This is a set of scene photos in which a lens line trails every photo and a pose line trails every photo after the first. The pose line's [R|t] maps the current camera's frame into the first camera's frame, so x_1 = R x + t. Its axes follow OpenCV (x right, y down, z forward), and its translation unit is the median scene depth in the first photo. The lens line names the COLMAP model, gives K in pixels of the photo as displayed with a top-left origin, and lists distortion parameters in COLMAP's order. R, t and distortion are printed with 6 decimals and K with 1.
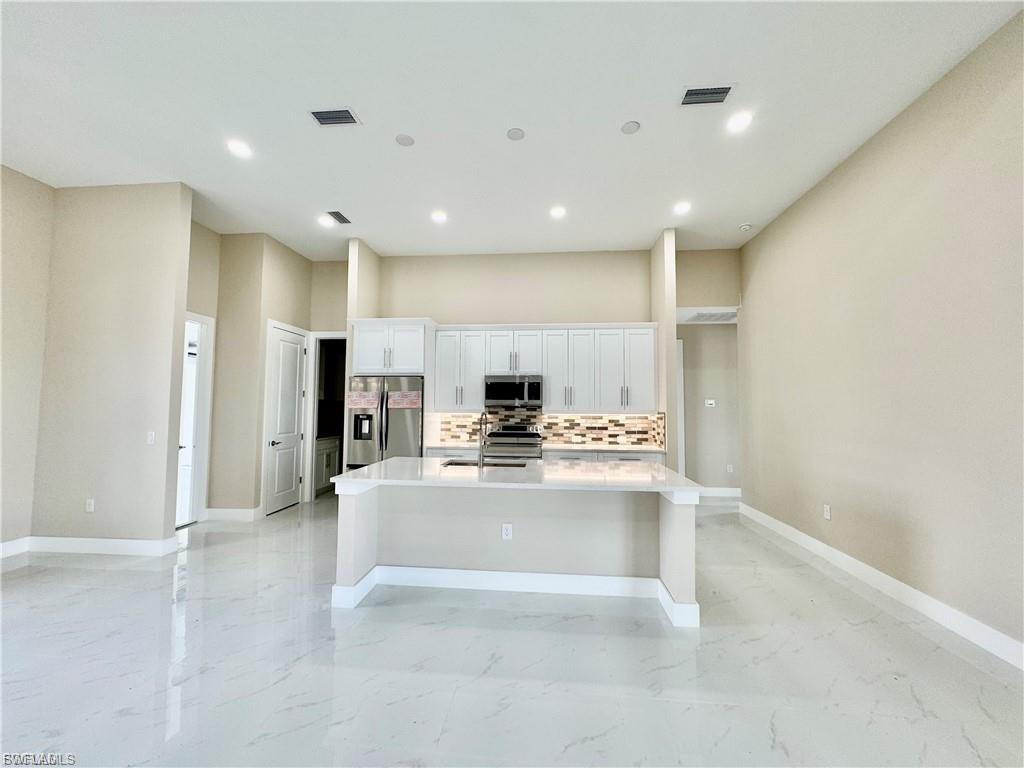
lens RADIAL K [[404.4, 0, 513.8], [0, 404.4, 385.3], [0, 0, 1]] dist [-0.003543, 0.000213]
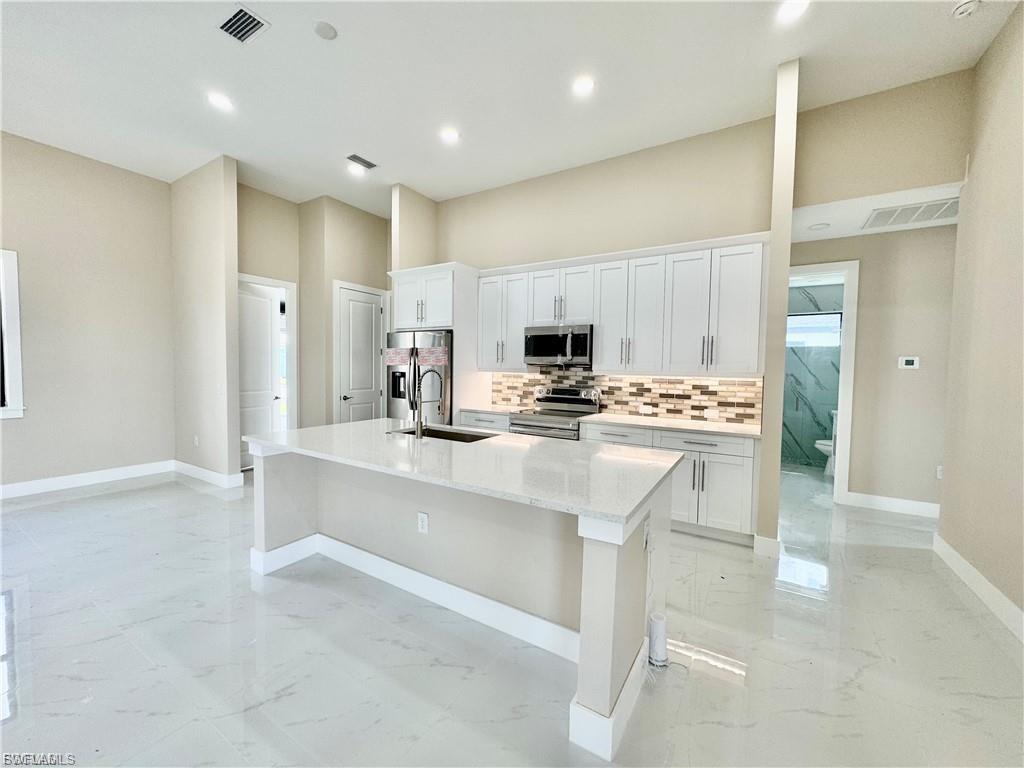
lens RADIAL K [[404.4, 0, 513.8], [0, 404.4, 385.3], [0, 0, 1]] dist [-0.003543, 0.000213]
pose [[0.896355, 0.028371, -0.442428, 0.268560], [0.012937, 0.995851, 0.090070, 0.018609], [0.443148, -0.086459, 0.892269, 0.235046]]
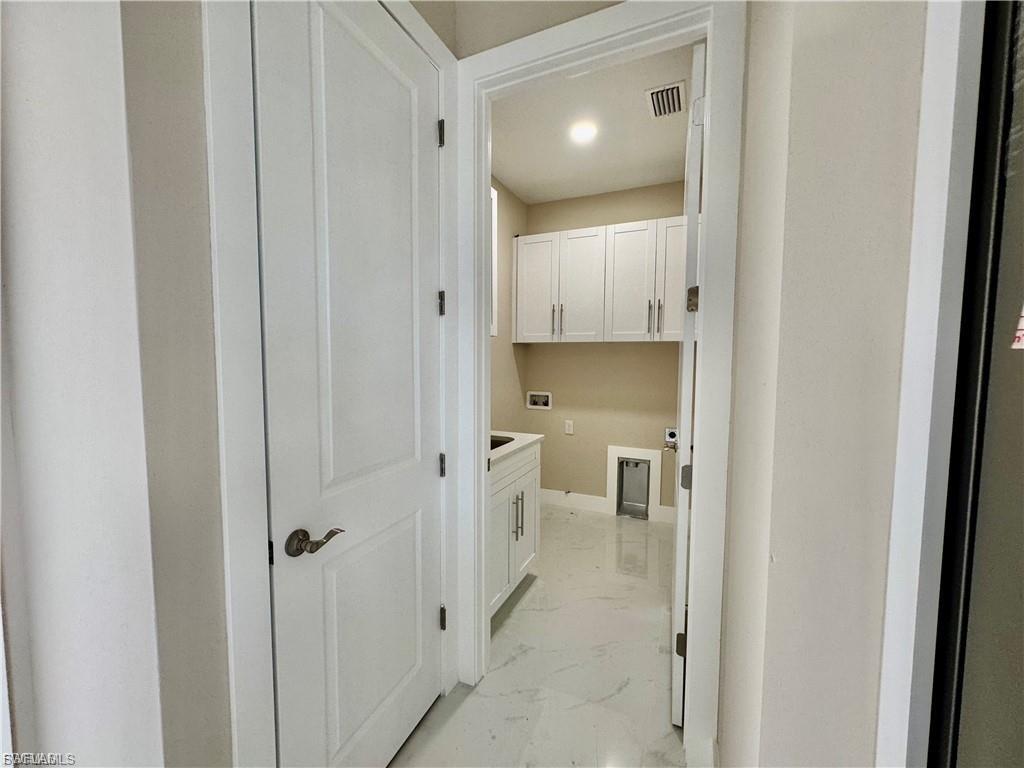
lens RADIAL K [[404.4, 0, 513.8], [0, 404.4, 385.3], [0, 0, 1]] dist [-0.003543, 0.000213]
pose [[0.941558, 0.022416, -0.336104, -0.421995], [0.017436, 0.993203, 0.115086, 0.049118], [0.336399, -0.114220, 0.934767, 0.832422]]
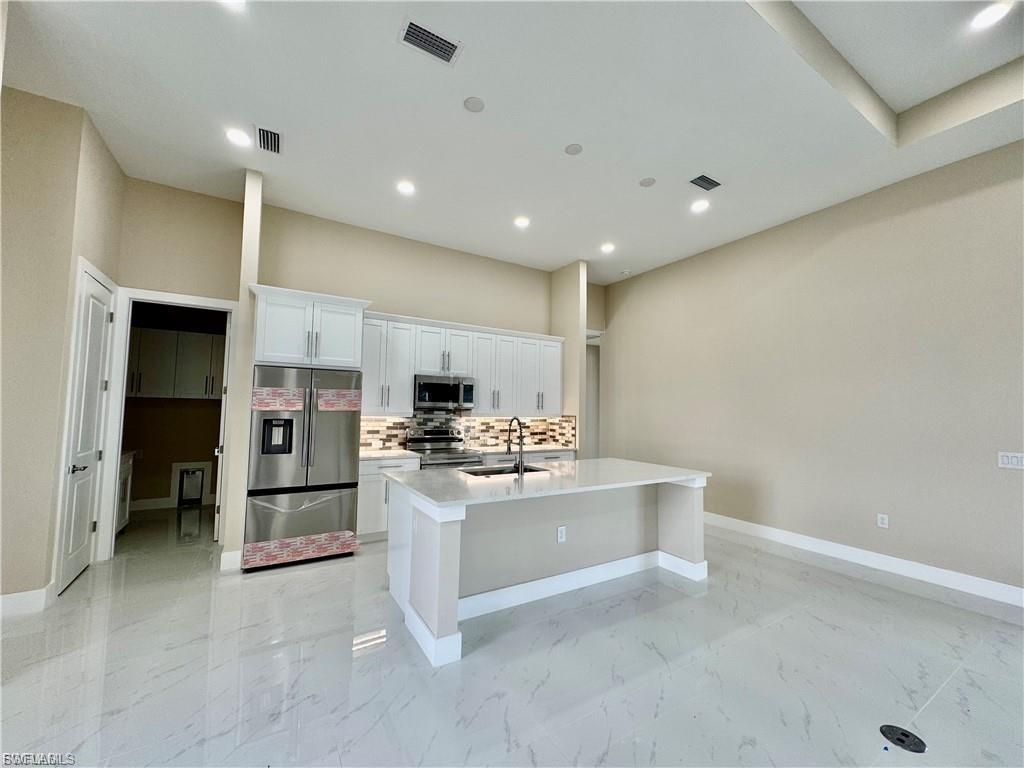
lens RADIAL K [[404.4, 0, 513.8], [0, 404.4, 385.3], [0, 0, 1]] dist [-0.003543, 0.000213]
pose [[0.801624, 0.043641, 0.596233, -0.420054], [-0.042920, 0.998960, -0.015412, 0.003883], [-0.596285, -0.013236, 0.802663, 0.147685]]
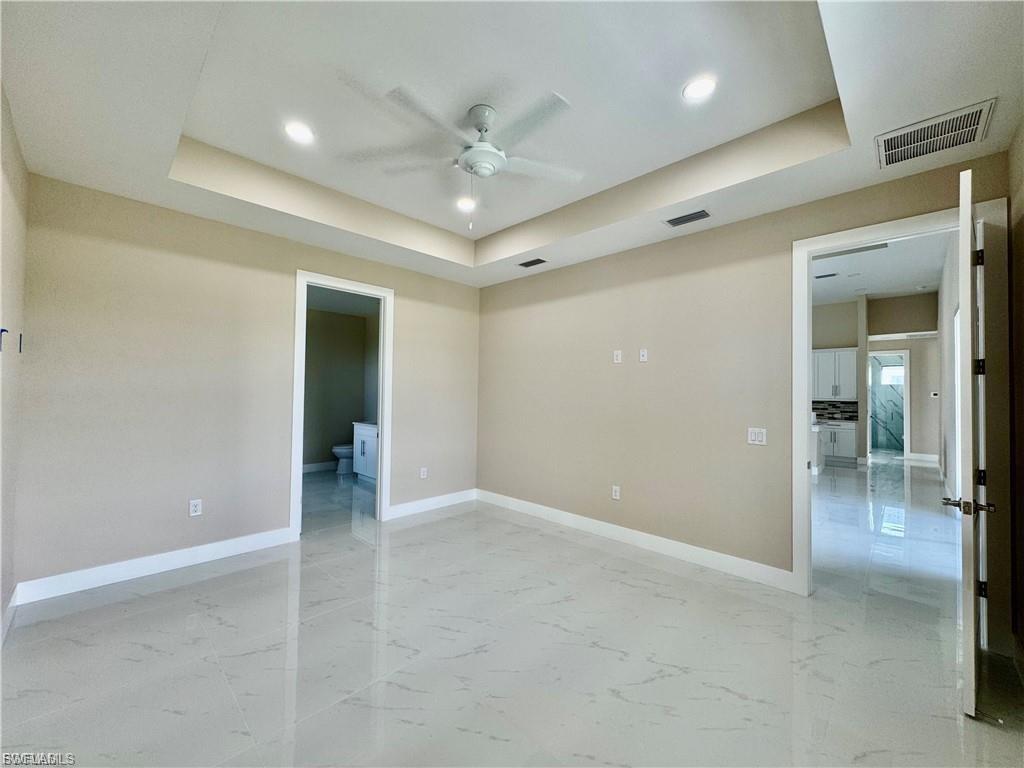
lens RADIAL K [[404.4, 0, 513.8], [0, 404.4, 385.3], [0, 0, 1]] dist [-0.003543, 0.000213]
pose [[0.774955, -0.008667, -0.631956, 0.284775], [0.025264, 0.999532, 0.017273, -0.057935], [0.631511, -0.029352, 0.774811, -1.172099]]
